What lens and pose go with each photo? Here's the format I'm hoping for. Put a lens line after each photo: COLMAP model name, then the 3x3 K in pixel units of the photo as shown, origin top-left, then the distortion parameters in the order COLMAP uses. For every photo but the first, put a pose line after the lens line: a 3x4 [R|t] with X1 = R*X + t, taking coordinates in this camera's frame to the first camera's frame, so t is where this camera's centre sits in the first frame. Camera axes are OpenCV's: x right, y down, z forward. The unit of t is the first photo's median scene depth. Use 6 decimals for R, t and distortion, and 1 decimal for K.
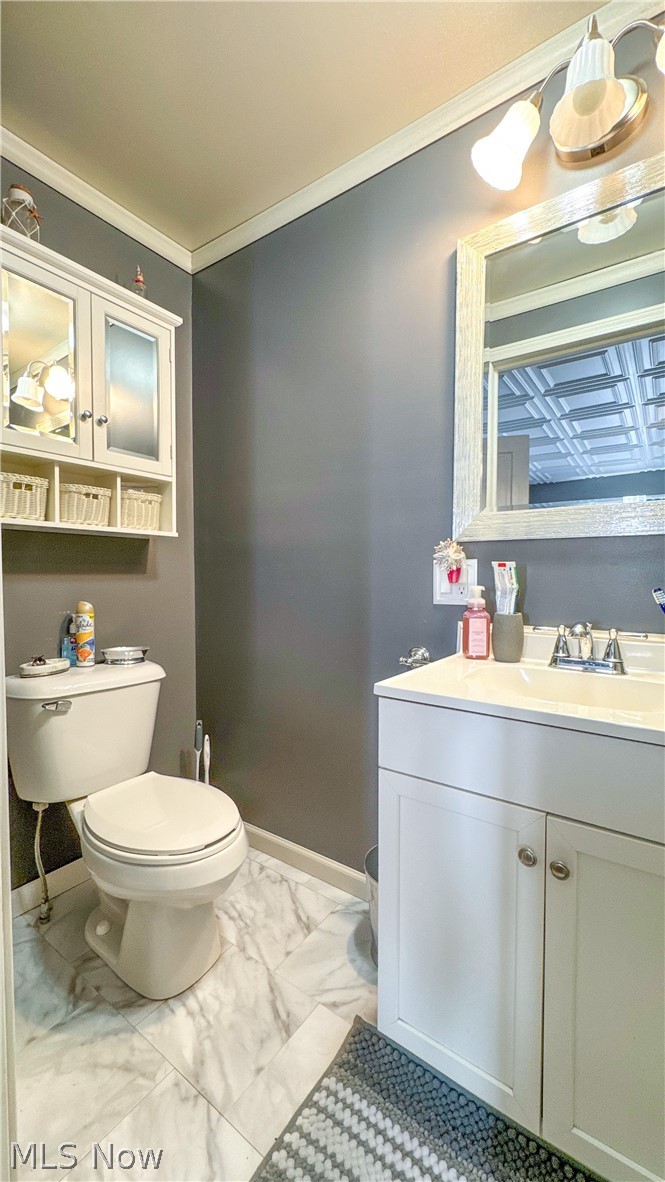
lens RADIAL K [[474.4, 0, 331.8], [0, 474.4, 589.1], [0, 0, 1]] dist [-0.001130, 0.000261]
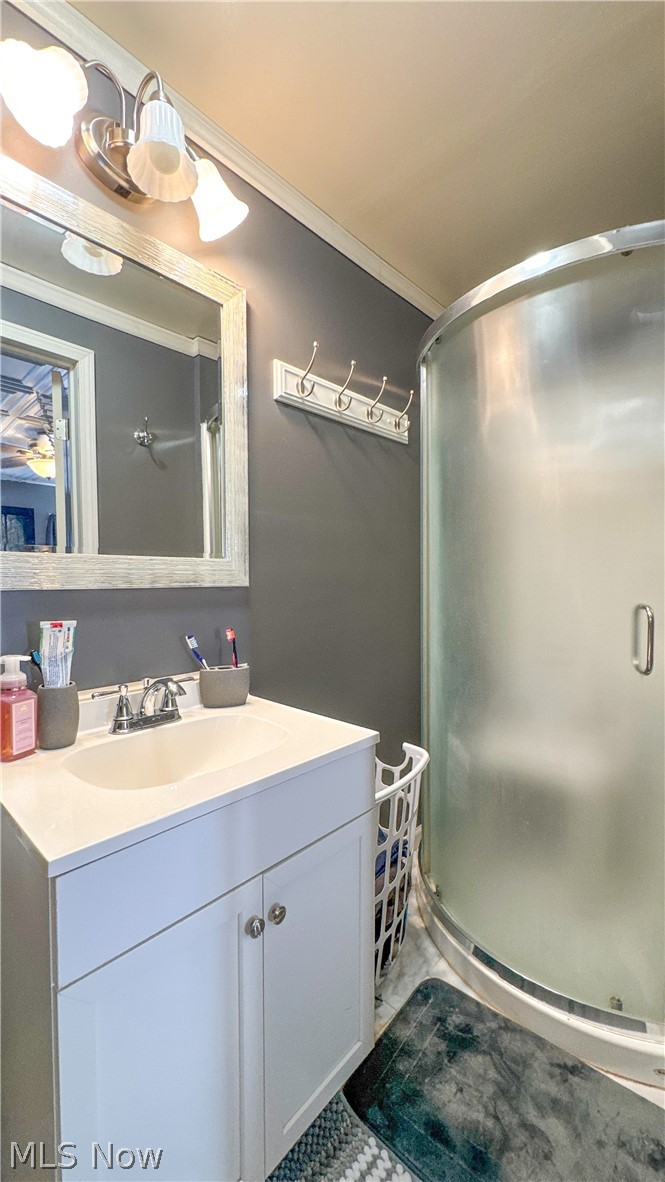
lens RADIAL K [[474.4, 0, 333.0], [0, 474.4, 588.3], [0, 0, 1]] dist [-0.001130, 0.000261]
pose [[0.113553, -0.028685, 0.993118, -0.359819], [0.031398, 0.999187, 0.025270, -0.116658], [-0.993036, 0.028312, 0.114362, 0.457376]]
